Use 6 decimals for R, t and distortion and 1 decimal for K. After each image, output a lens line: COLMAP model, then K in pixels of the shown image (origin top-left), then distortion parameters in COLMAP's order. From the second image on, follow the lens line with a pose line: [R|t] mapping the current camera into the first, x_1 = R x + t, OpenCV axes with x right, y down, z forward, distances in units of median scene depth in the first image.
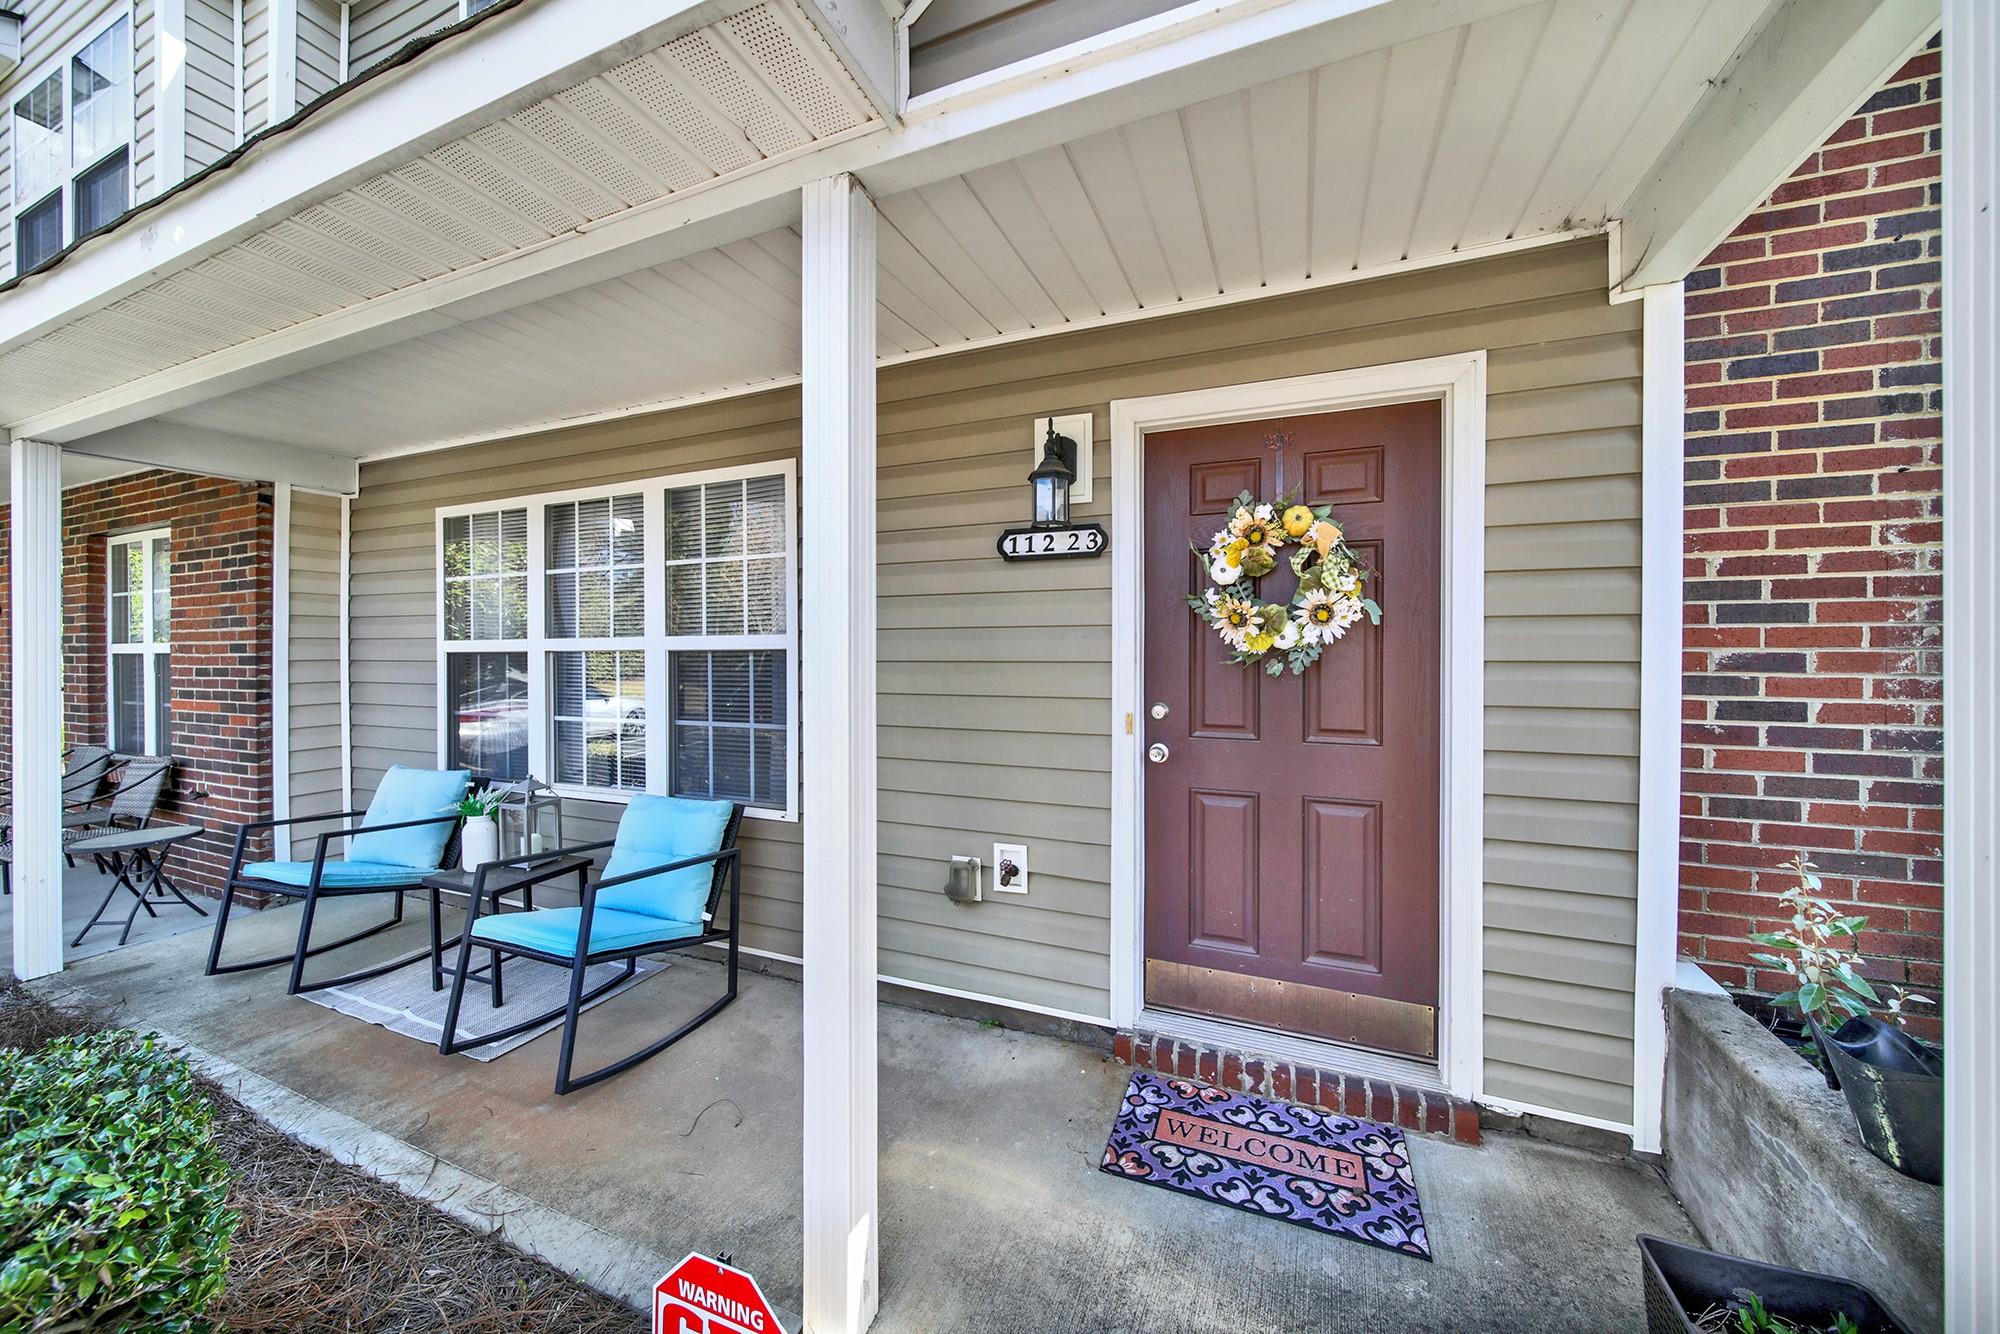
lens RADIAL K [[729.6, 0, 981.9], [0, 729.6, 657.8], [0, 0, 1]] dist [0.001237, -0.001937]
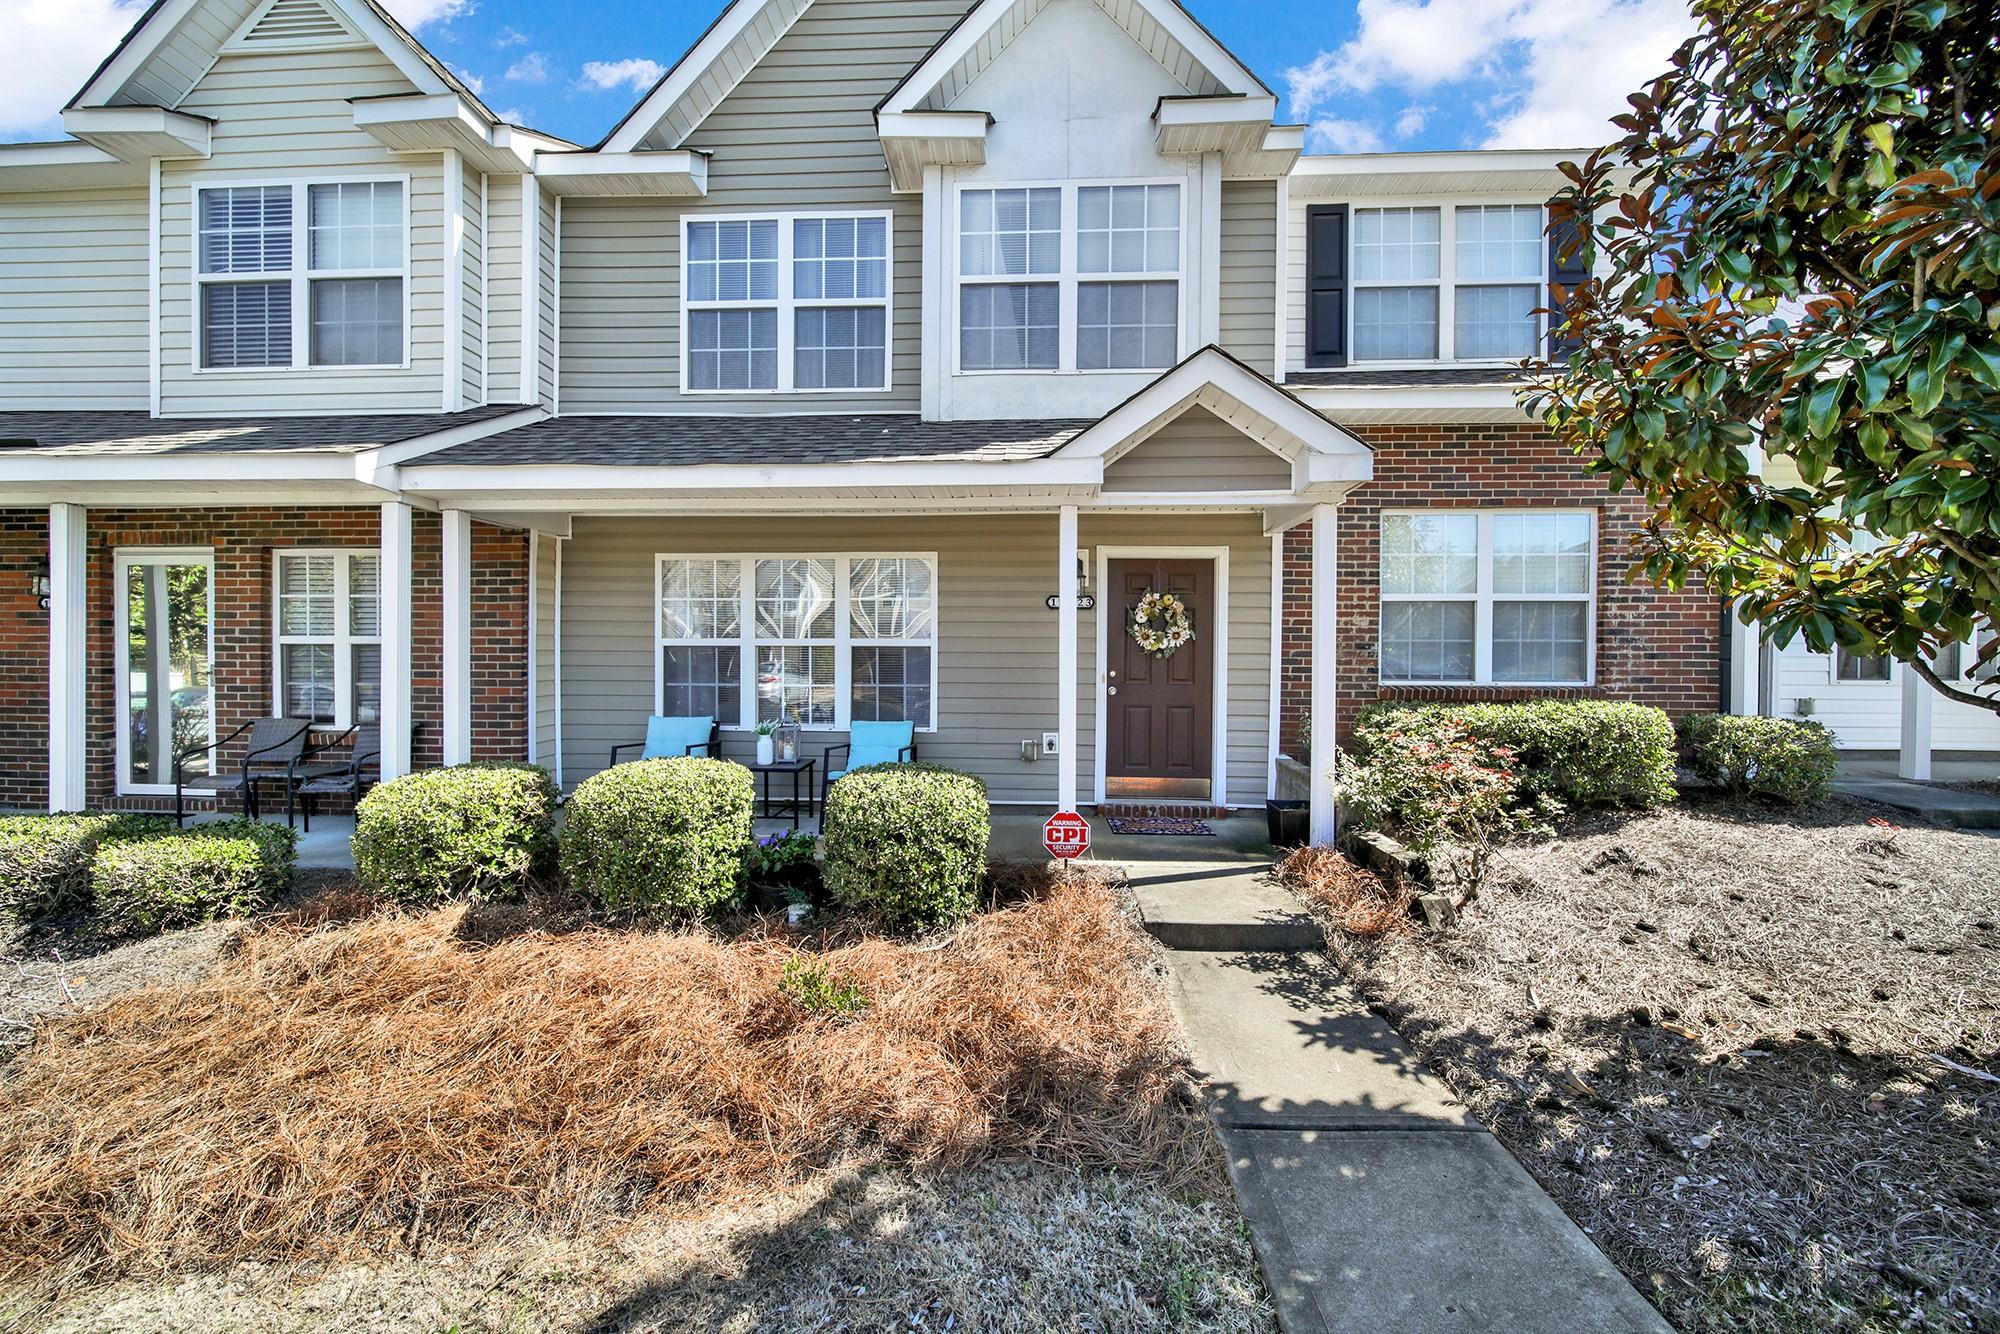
lens RADIAL K [[729.6, 0, 1003.1], [0, 729.6, 656.3], [0, 0, 1]] dist [0.001237, -0.001937]
pose [[0.933538, 0.003981, 0.358455, -1.035355], [-0.005053, 0.999985, 0.002054, 0.013153], [-0.358442, -0.003729, 0.933545, -1.213416]]
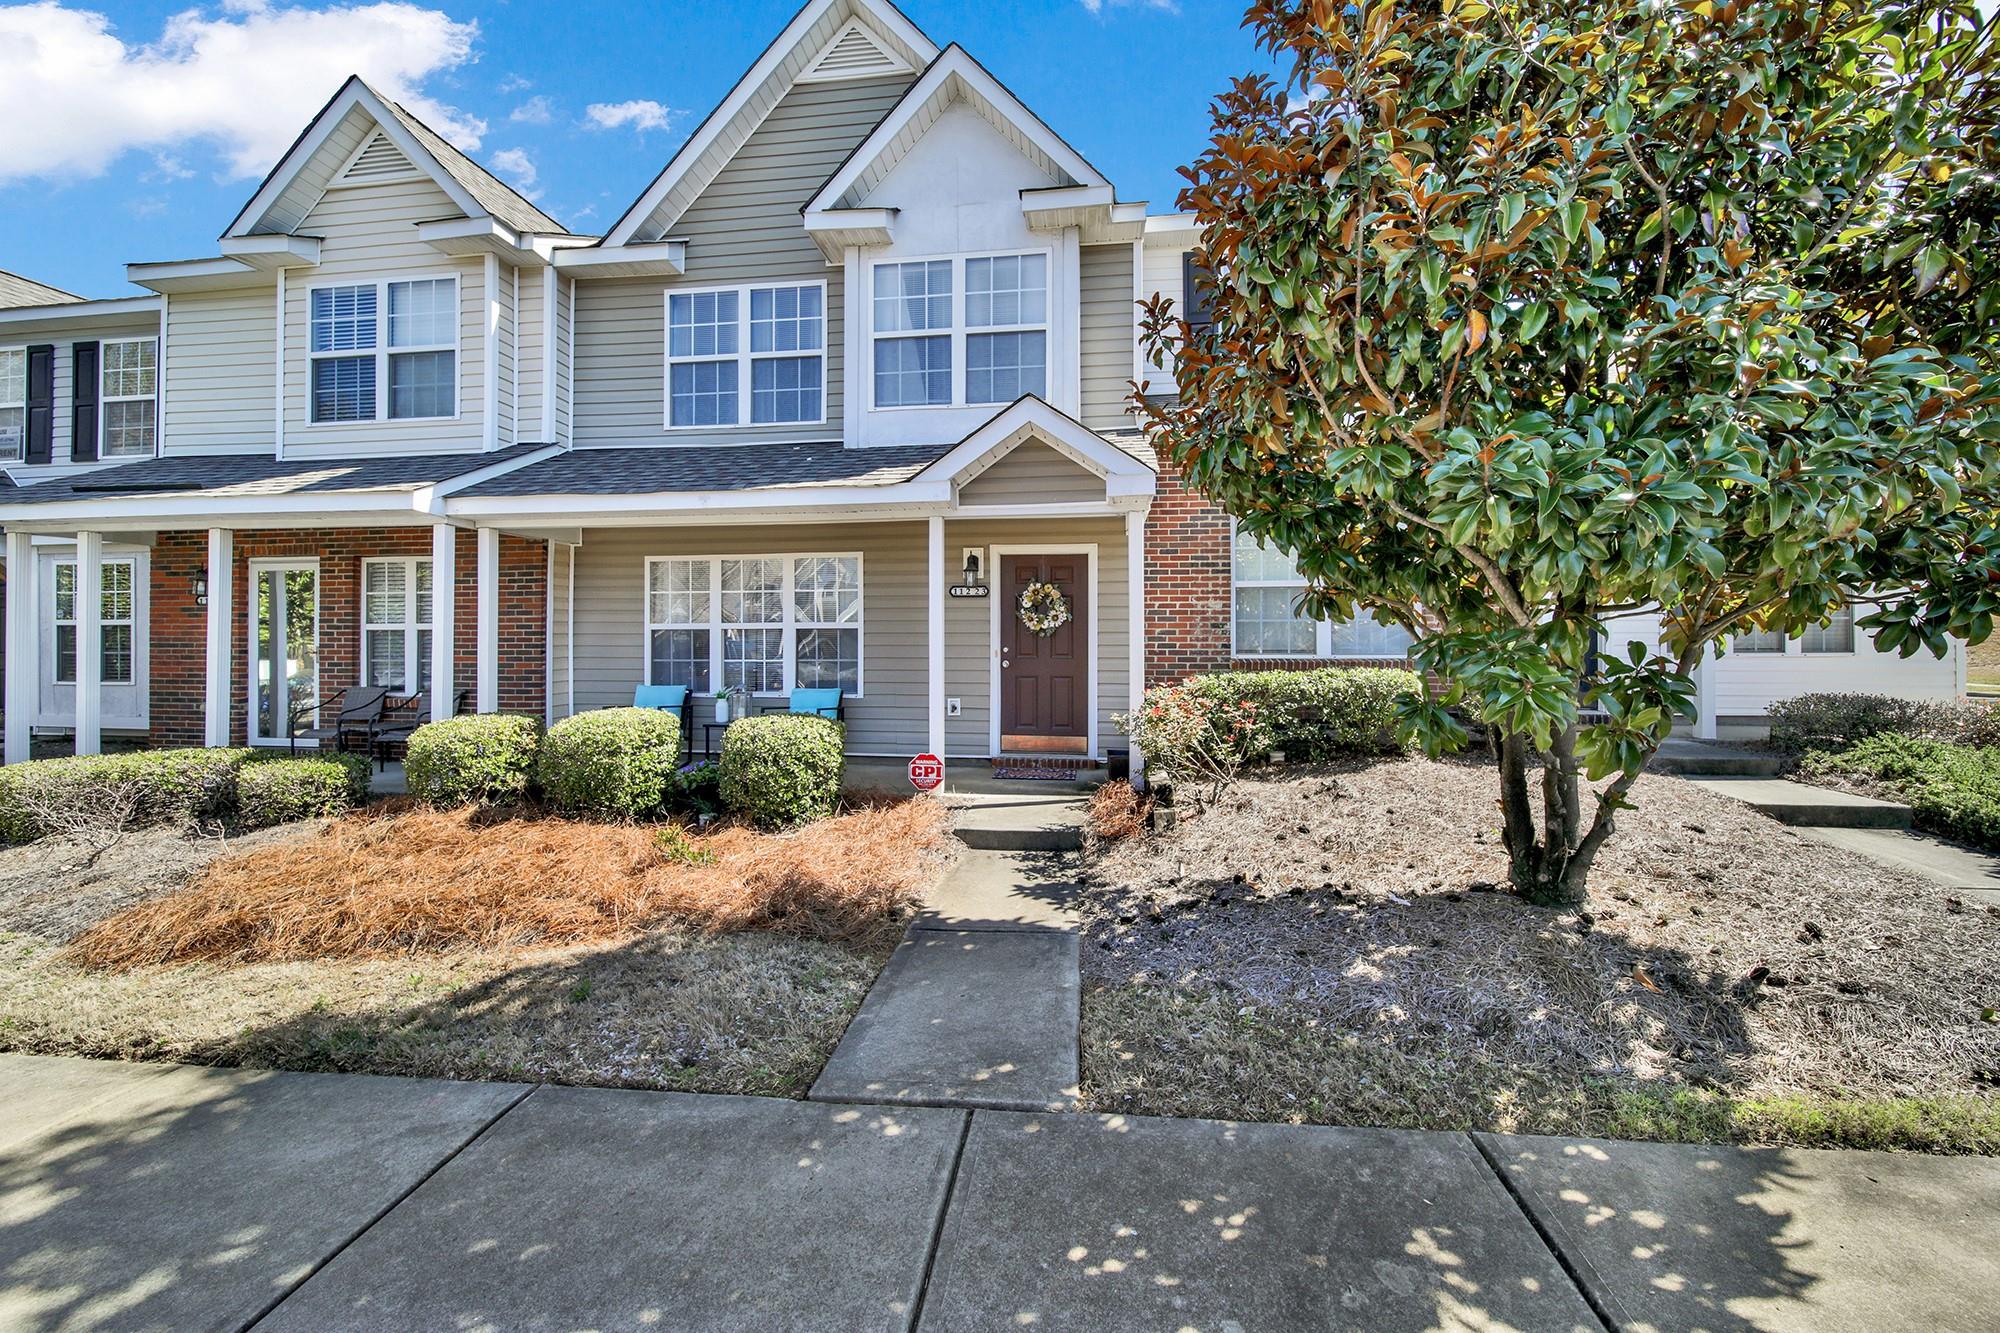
lens RADIAL K [[729.6, 0, 1003.3], [0, 729.6, 631.1], [0, 0, 1]] dist [0.001237, -0.001937]
pose [[0.957704, 0.003584, 0.287733, -0.656838], [0.001182, 0.999865, -0.016388, 0.049692], [-0.287753, 0.016035, 0.957570, -1.946126]]
